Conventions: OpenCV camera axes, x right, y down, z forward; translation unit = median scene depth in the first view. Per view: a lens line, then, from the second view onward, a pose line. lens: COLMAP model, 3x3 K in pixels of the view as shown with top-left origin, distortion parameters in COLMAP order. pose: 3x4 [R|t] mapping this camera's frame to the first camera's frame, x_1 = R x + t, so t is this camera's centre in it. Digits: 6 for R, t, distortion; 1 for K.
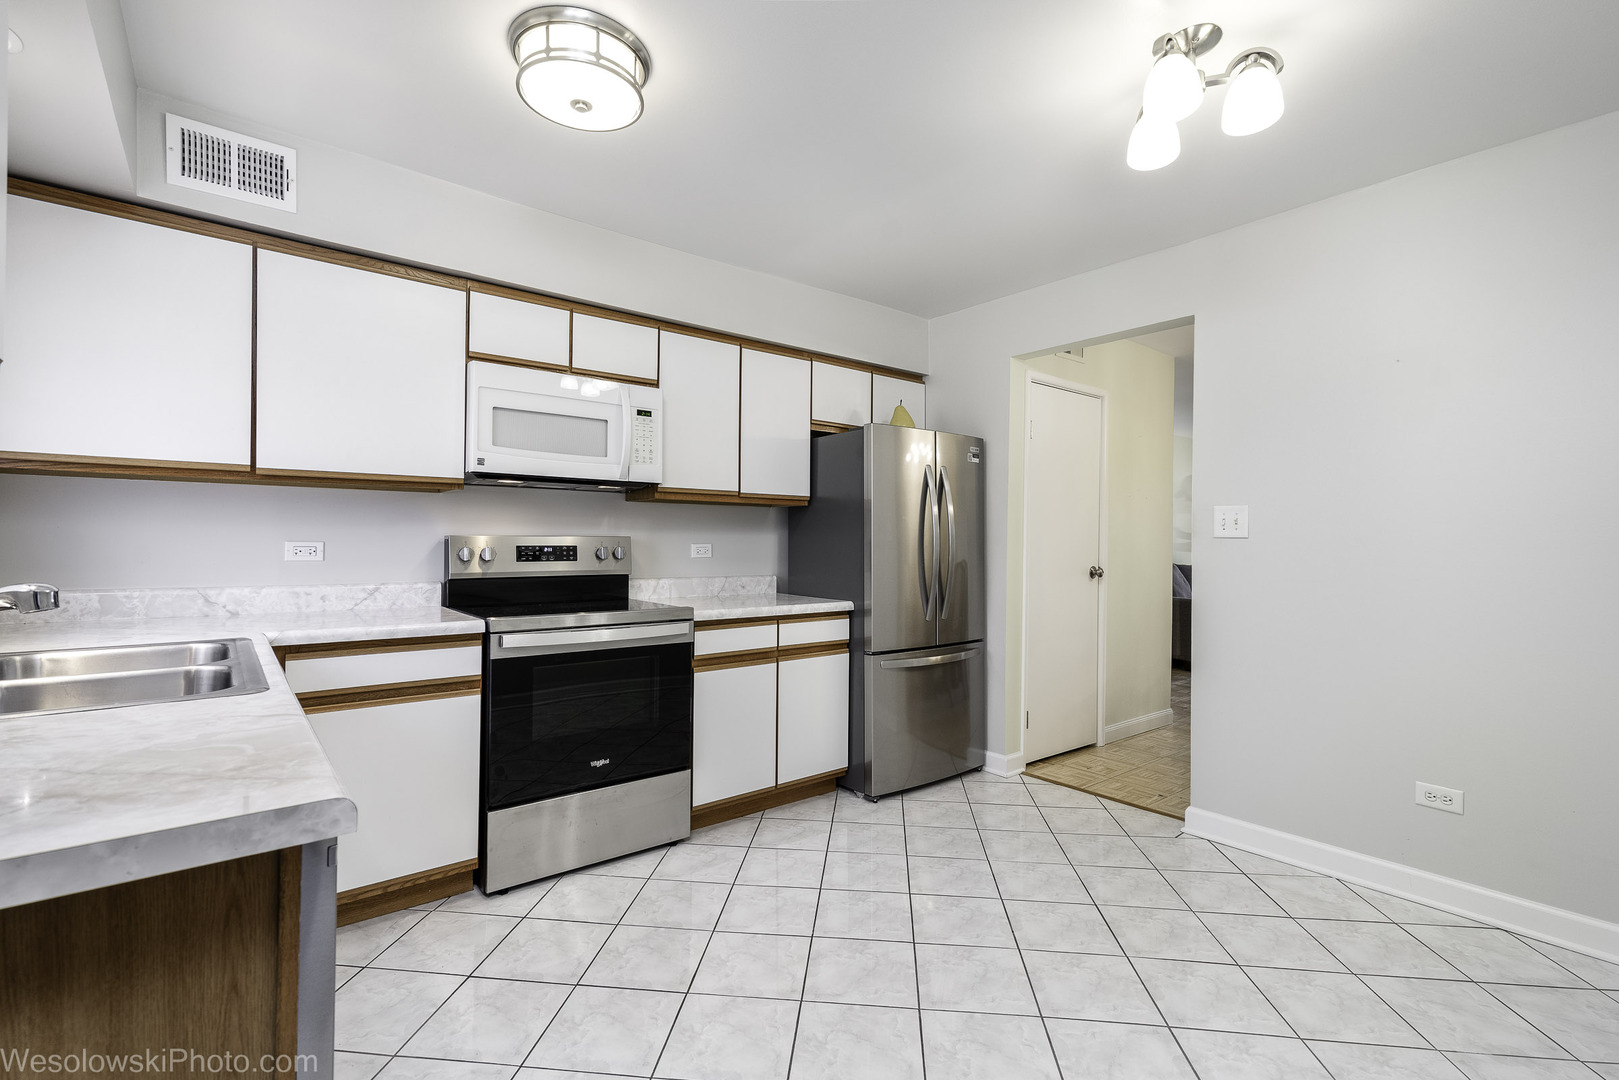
lens RADIAL K [[735.1, 0, 811.6], [0, 735.1, 534.7], [0, 0, 1]] dist [0.000059, 0.000620]
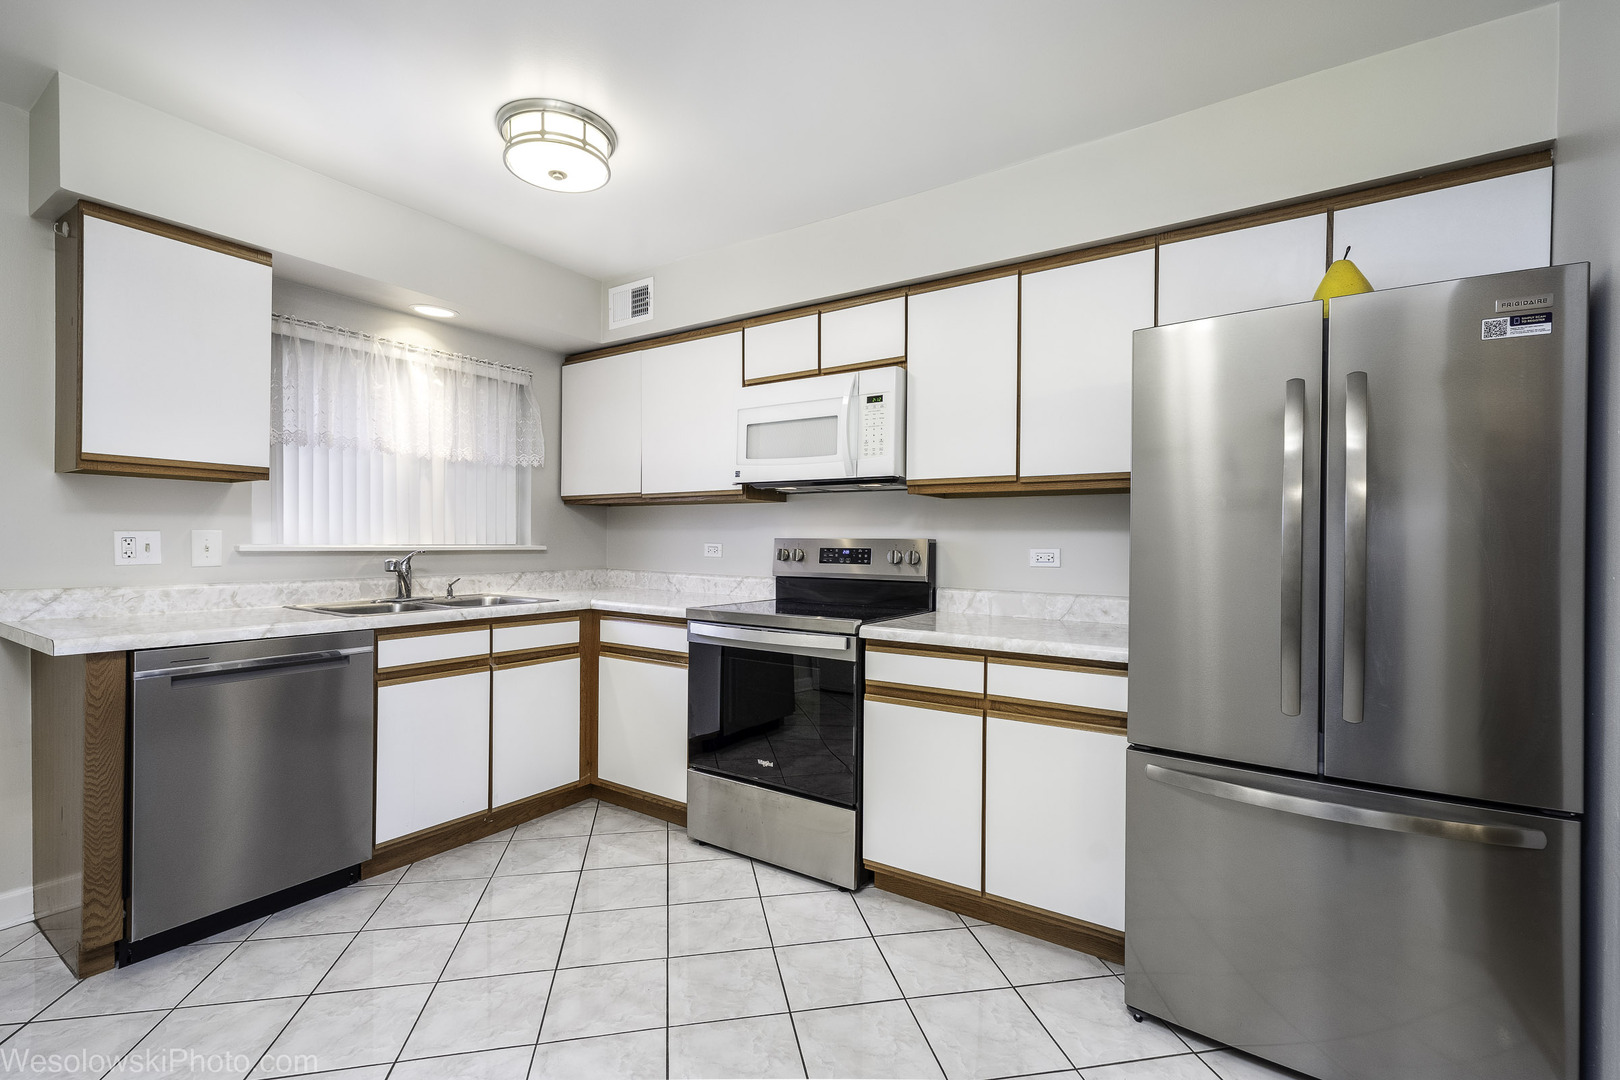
lens RADIAL K [[735.5, 0, 811.4], [0, 735.5, 547.5], [0, 0, 1]] dist [0.000059, 0.000620]
pose [[0.284652, 0.001472, -0.958630, 0.607692], [-0.001455, 0.999998, 0.001104, 0.013202], [0.958630, 0.001081, 0.284653, 0.679350]]
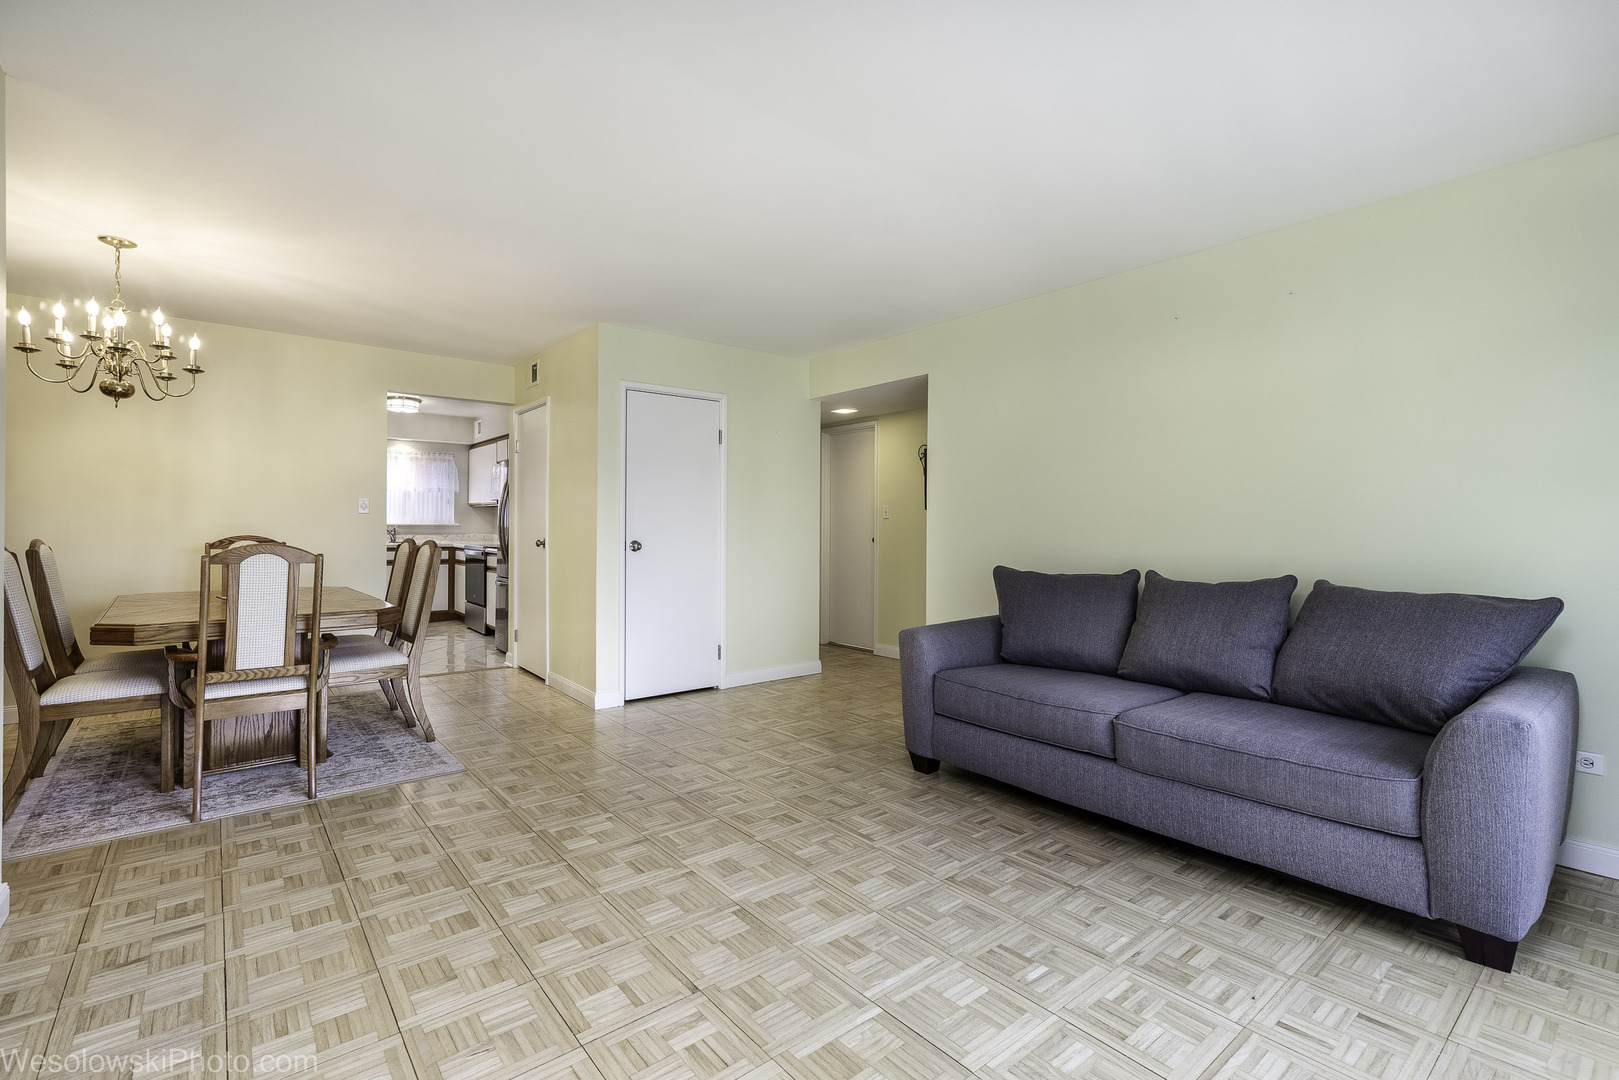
lens RADIAL K [[735.1, 0, 810.9], [0, 735.1, 529.7], [0, 0, 1]] dist [0.000059, 0.000620]
pose [[0.008221, 0.001095, -0.999966, 2.401345], [-0.005991, 0.999982, 0.001045, 0.026141], [0.999948, 0.005982, 0.008227, 2.061176]]
